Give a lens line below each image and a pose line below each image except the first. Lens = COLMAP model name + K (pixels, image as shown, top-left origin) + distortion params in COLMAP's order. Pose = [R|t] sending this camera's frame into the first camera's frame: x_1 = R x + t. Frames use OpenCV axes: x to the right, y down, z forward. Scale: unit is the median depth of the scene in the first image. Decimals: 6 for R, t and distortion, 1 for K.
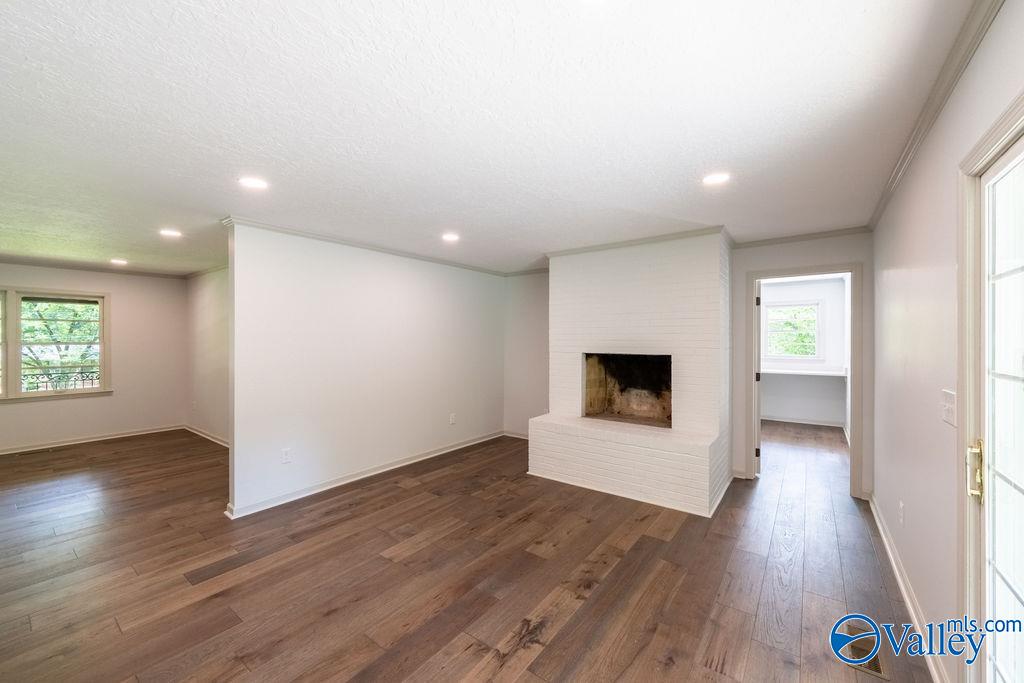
lens RADIAL K [[399.7, 0, 508.6], [0, 399.7, 341.5], [0, 0, 1]] dist [0.005249, -0.000833]
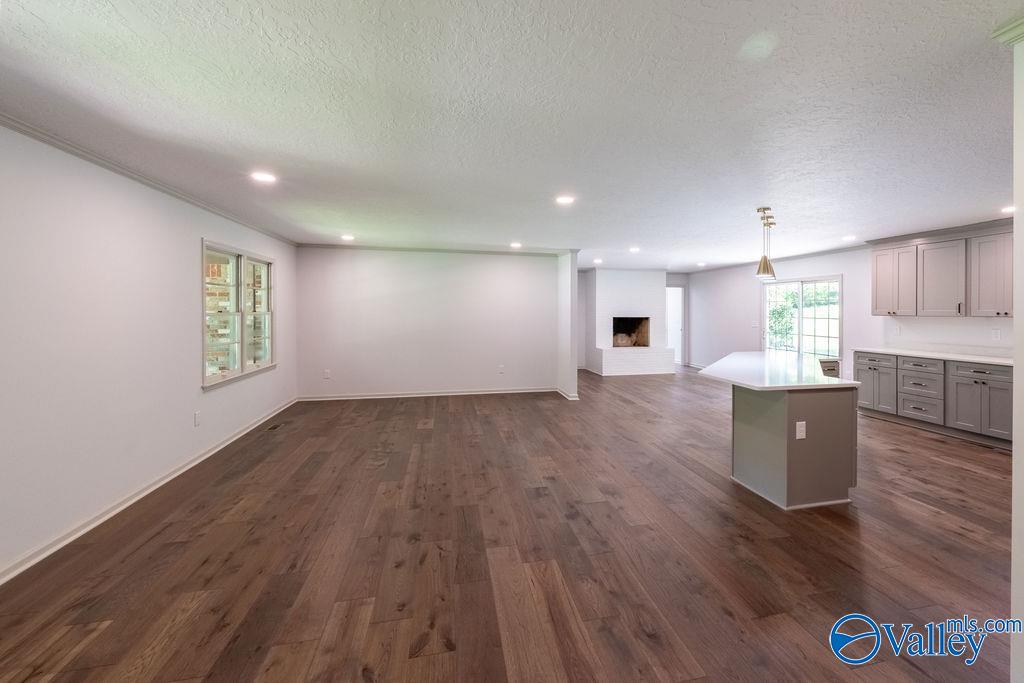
lens RADIAL K [[430.2, 0, 548.2], [0, 430.2, 312.7], [0, 0, 1]] dist [-0.002089, -0.001593]
pose [[0.634104, -0.000708, 0.773248, -1.879670], [-0.001087, 0.999998, 0.001807, 0.001996], [-0.773247, -0.001986, 0.634102, -0.188209]]
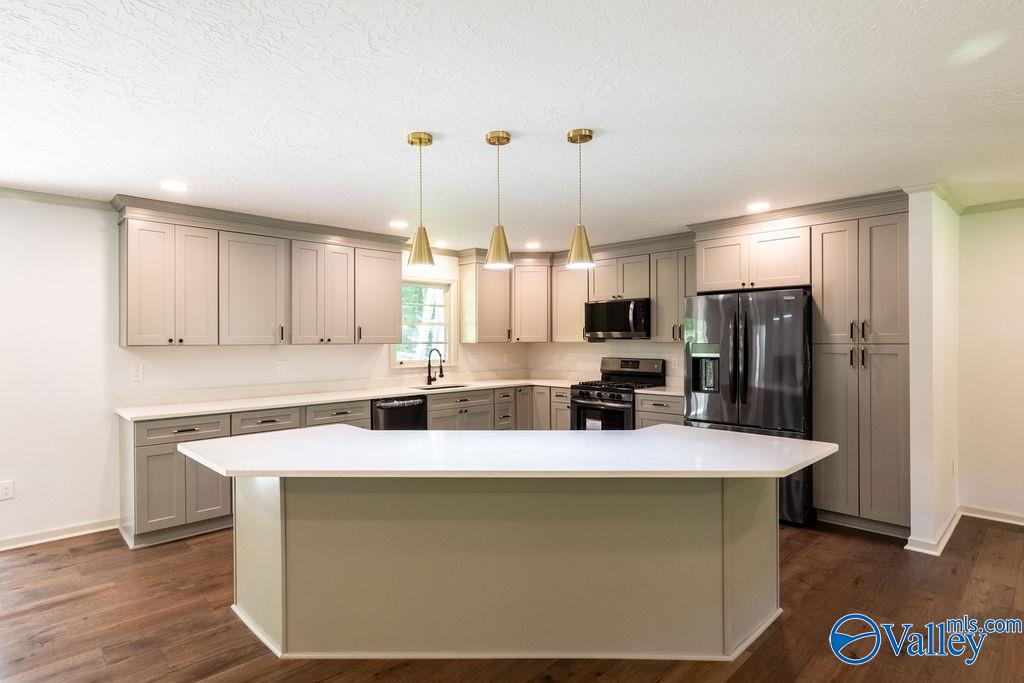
lens RADIAL K [[526.0, 0, 484.2], [0, 526.0, 342.3], [0, 0, 1]] dist [-0.003219, 0.004377]
pose [[-0.984738, 0.002218, 0.174031, -0.803671], [0.004089, 0.999938, 0.010397, -0.000781], [-0.173997, 0.010950, -0.984685, 0.663526]]
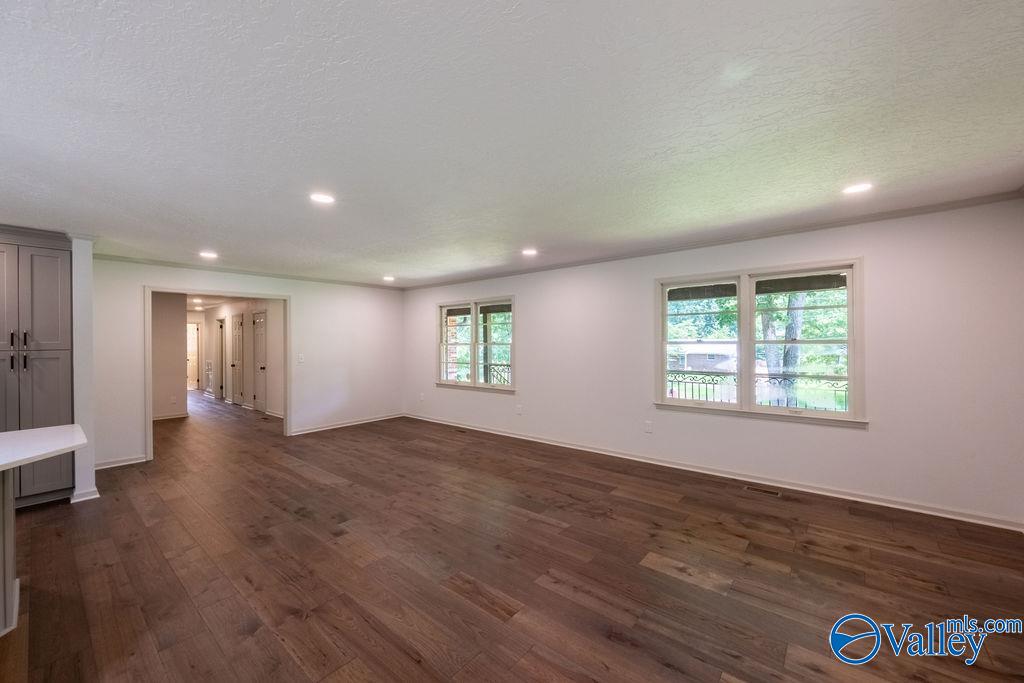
lens RADIAL K [[399.7, 0, 510.4], [0, 399.7, 339.7], [0, 0, 1]] dist [0.005249, -0.000833]
pose [[-0.050509, -0.003782, -0.998716, -0.511397], [0.005608, 0.999976, -0.004071, 0.000661], [0.998708, -0.005806, -0.050487, 0.699220]]
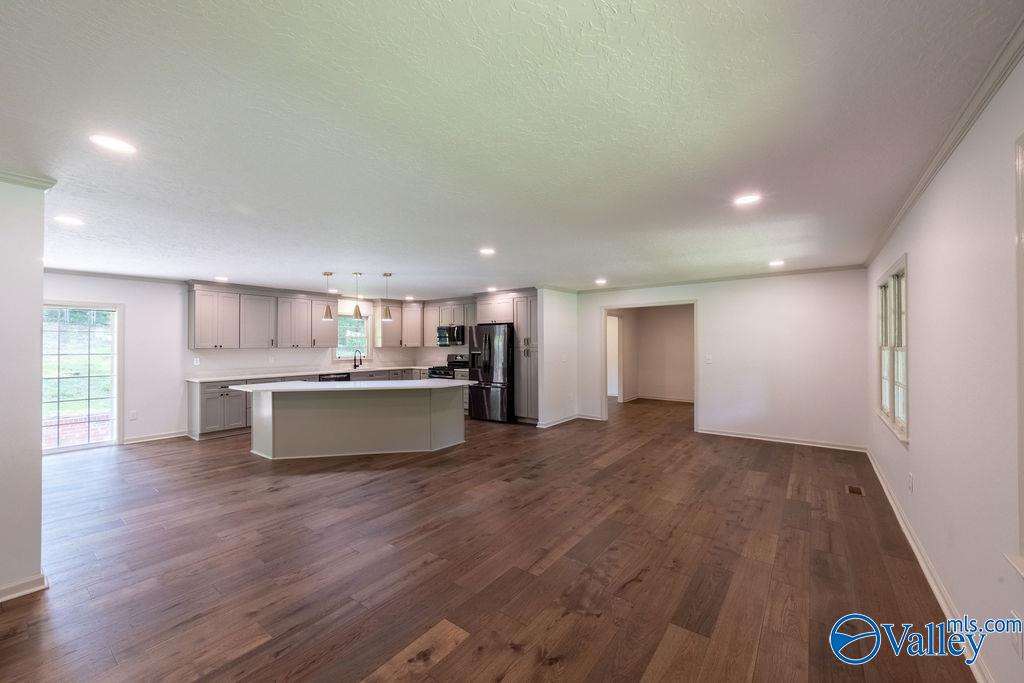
lens RADIAL K [[399.7, 0, 508.6], [0, 399.7, 338.6], [0, 0, 1]] dist [0.005249, -0.000833]
pose [[-0.999989, 0.004398, 0.001785, -1.209683], [0.004382, 0.999953, -0.008607, -0.007839], [-0.001823, -0.008599, -0.999961, 1.364493]]
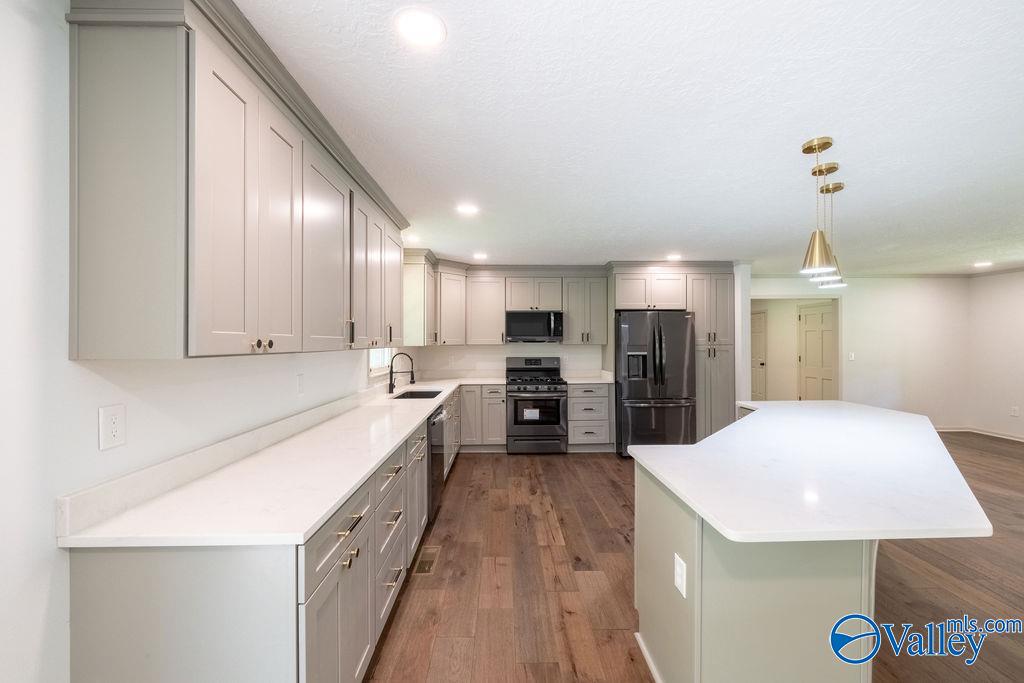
lens RADIAL K [[399.7, 0, 508.2], [0, 399.7, 339.8], [0, 0, 1]] dist [0.005249, -0.000833]
pose [[-0.784644, -0.001911, -0.619944, -0.042025], [-0.000767, 0.999997, -0.002112, 0.001474], [0.619946, -0.001182, -0.784644, 0.224795]]
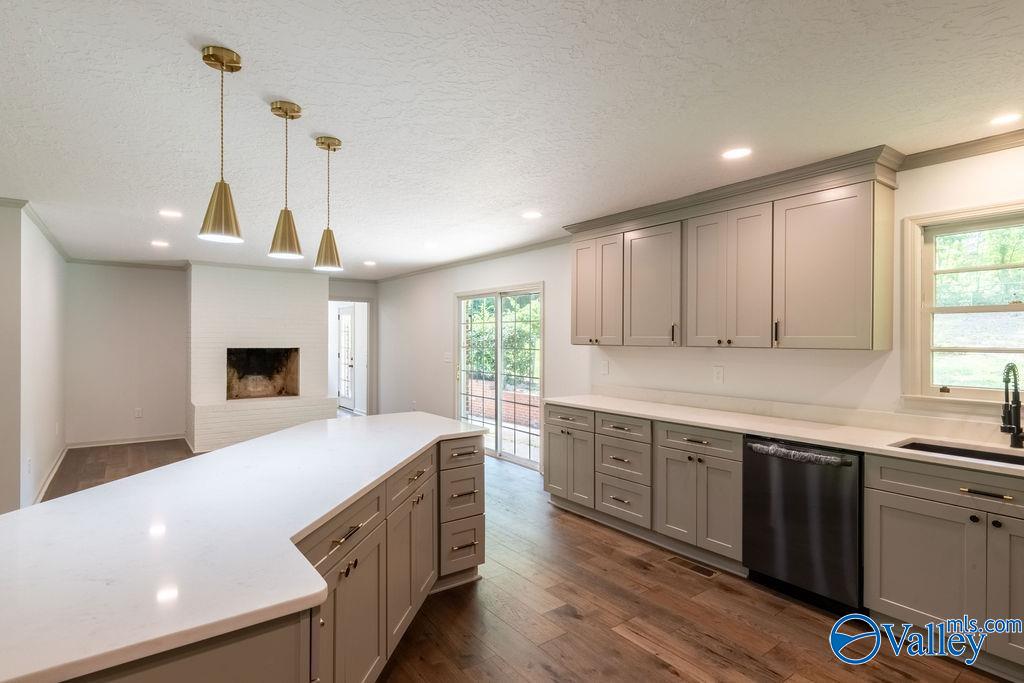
lens RADIAL K [[526.0, 0, 504.7], [0, 526.0, 338.5], [0, 0, 1]] dist [-0.003219, 0.004377]
pose [[0.291731, 0.003430, 0.956494, -1.169113], [-0.001827, 0.999994, -0.003029, 0.003263], [-0.956499, -0.000864, 0.291735, -0.304509]]
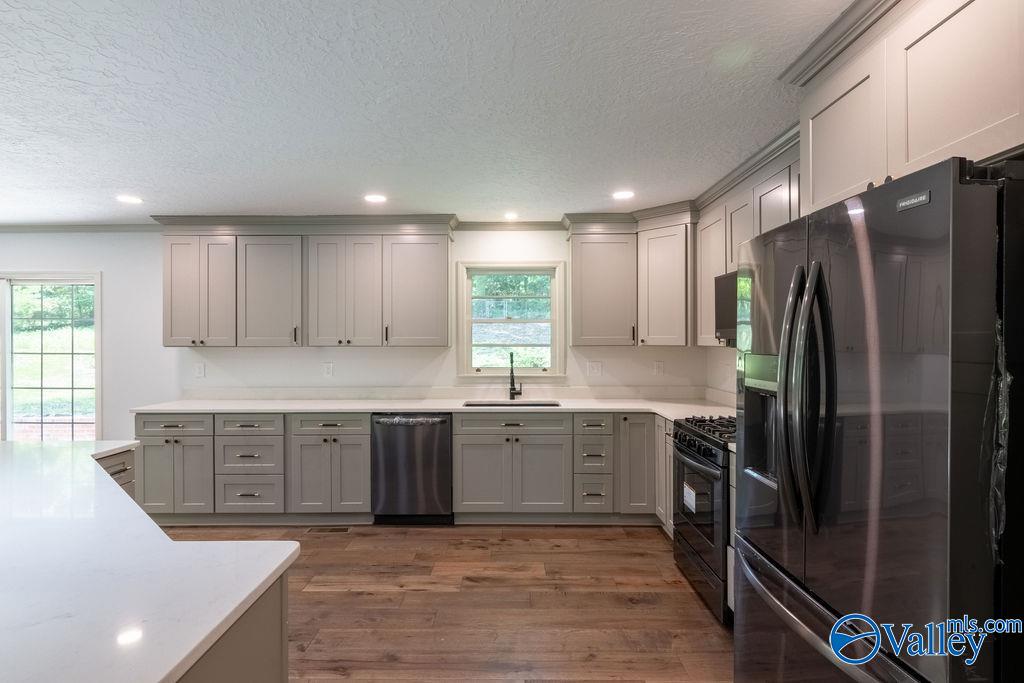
lens RADIAL K [[526.0, 0, 515.7], [0, 526.0, 337.6], [0, 0, 1]] dist [-0.003219, 0.004377]
pose [[-0.600636, 0.007439, 0.799488, -1.288395], [0.006199, 0.999970, -0.004646, 0.003468], [-0.799499, 0.002166, -0.600664, -0.046209]]
